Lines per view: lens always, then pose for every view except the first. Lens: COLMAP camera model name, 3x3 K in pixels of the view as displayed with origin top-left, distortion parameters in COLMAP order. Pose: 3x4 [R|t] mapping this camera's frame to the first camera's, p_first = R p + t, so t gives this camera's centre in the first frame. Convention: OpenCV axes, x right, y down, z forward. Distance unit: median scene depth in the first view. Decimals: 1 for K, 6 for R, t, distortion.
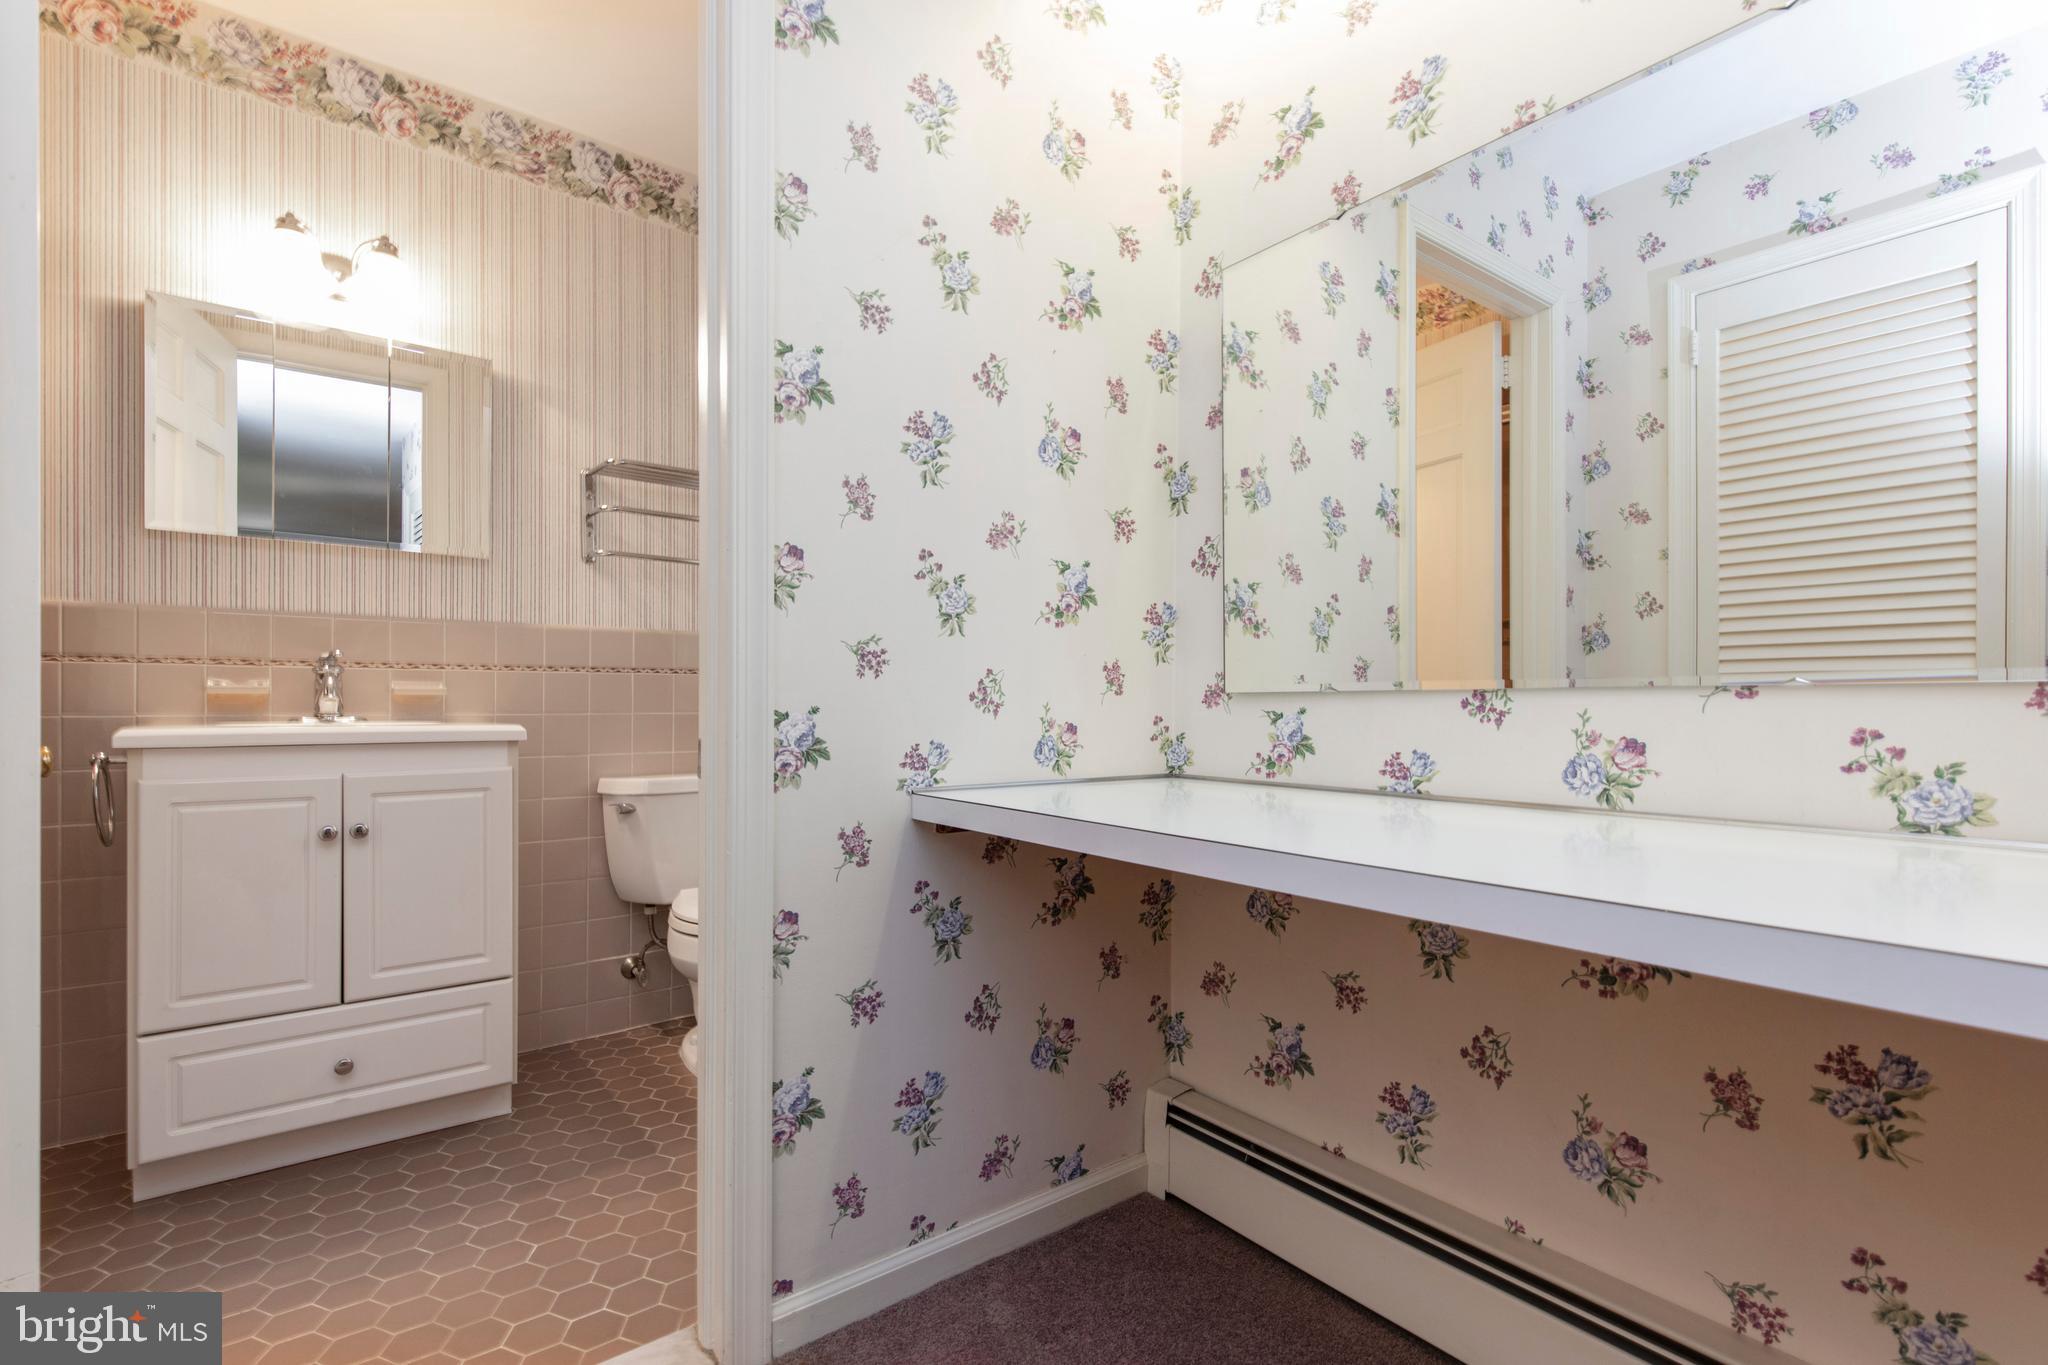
lens RADIAL K [[926.0, 0, 1014.2], [0, 926.0, 696.1], [0, 0, 1]] dist [0.009709, -0.001535]
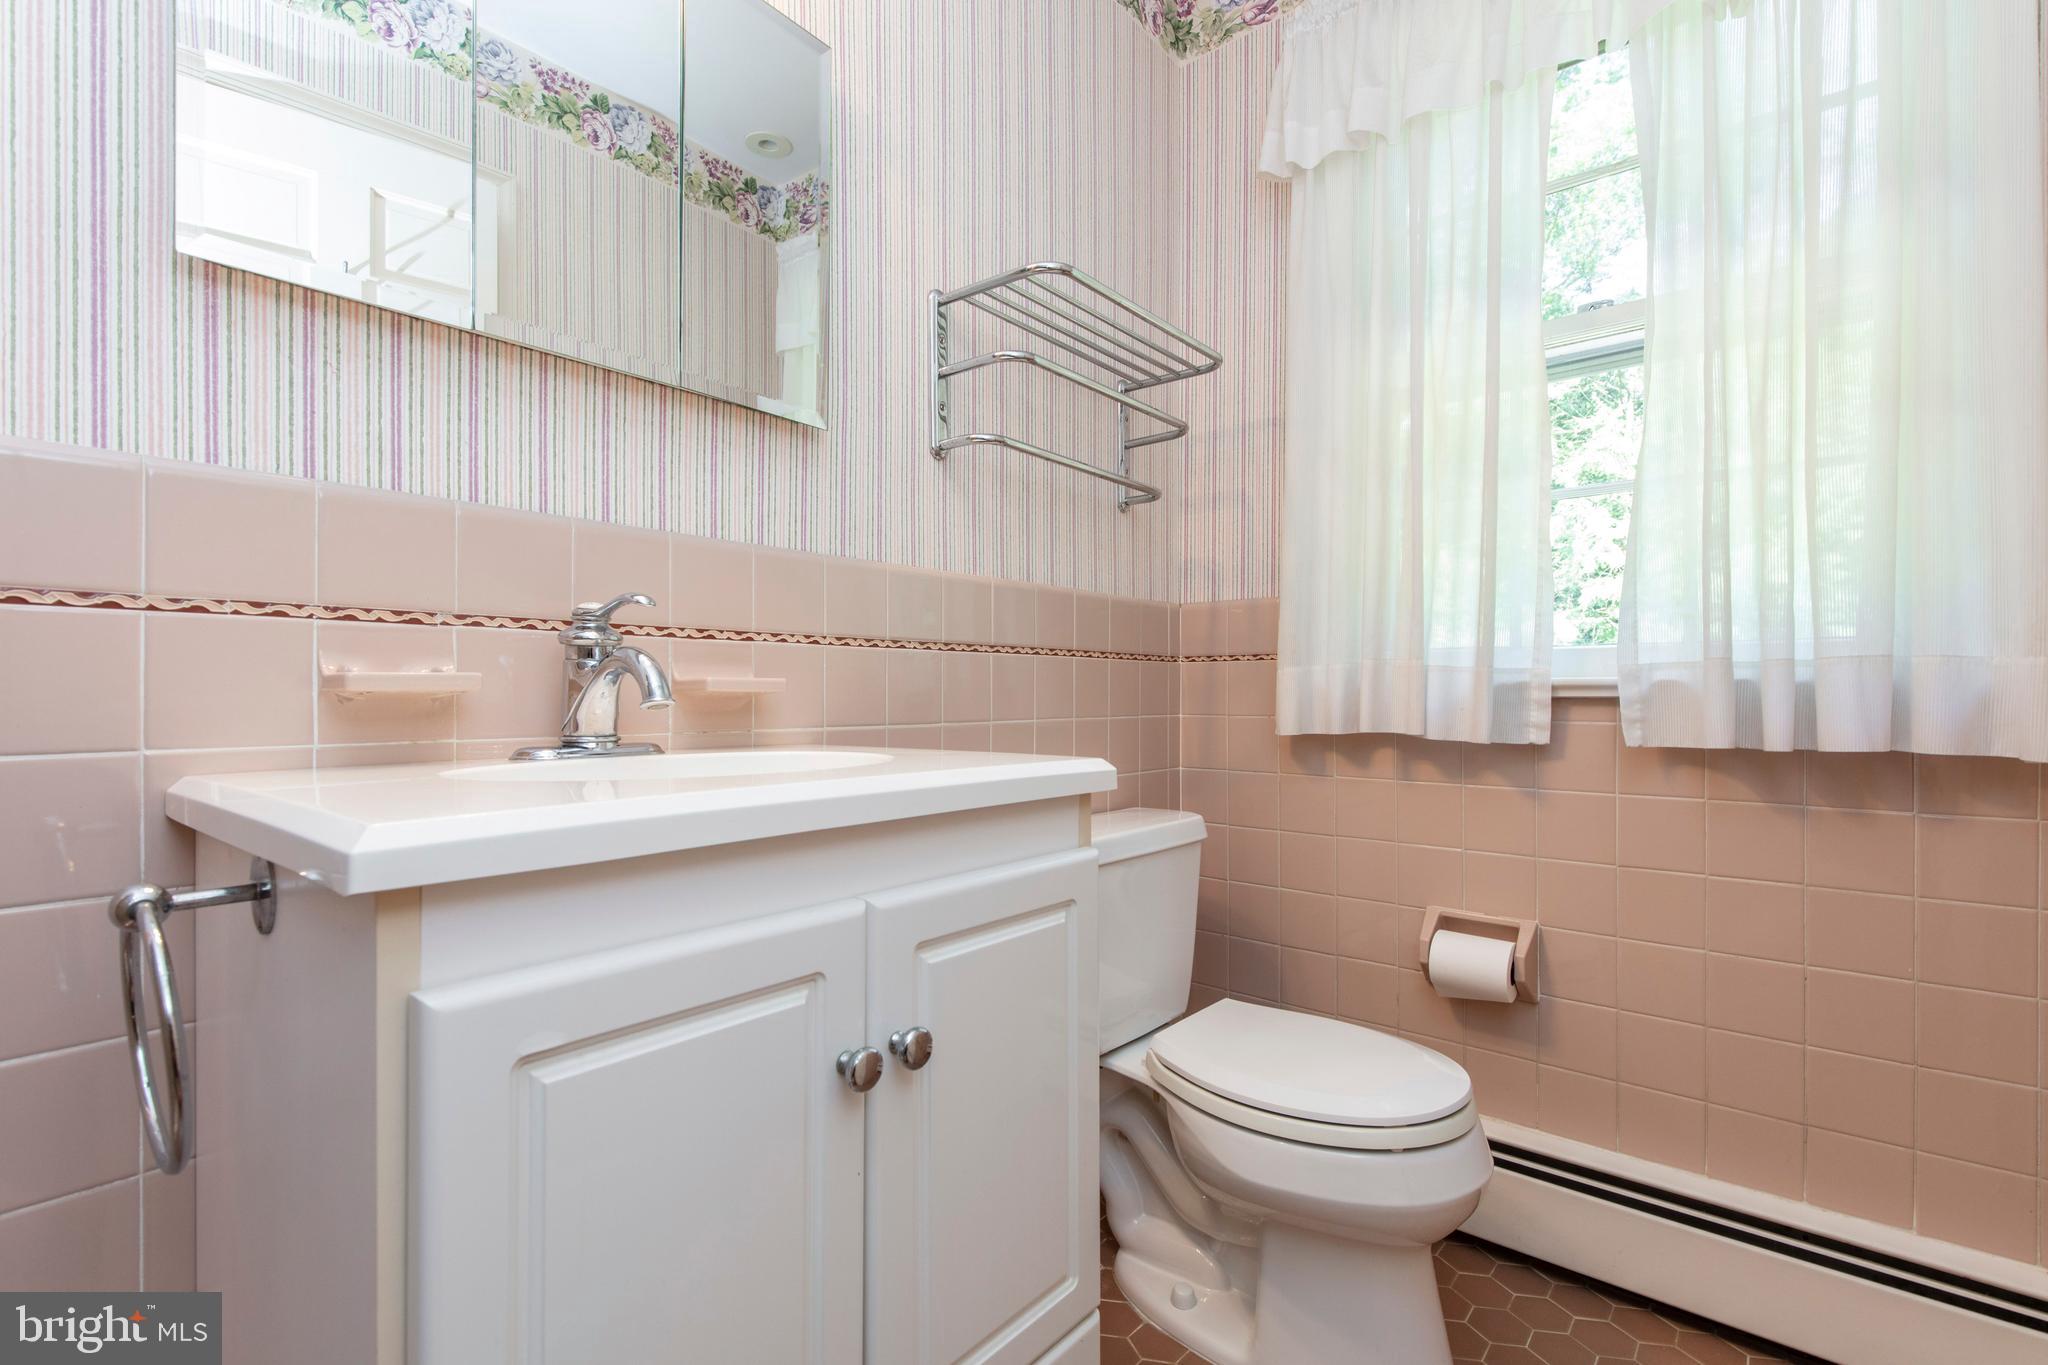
lens RADIAL K [[926.0, 0, 1031.2], [0, 926.0, 697.5], [0, 0, 1]] dist [0.009709, -0.001535]
pose [[0.974206, -0.011100, 0.225385, -0.594206], [0.009466, 0.999921, 0.008326, -0.002801], [-0.225460, -0.005978, 0.974234, 0.493254]]
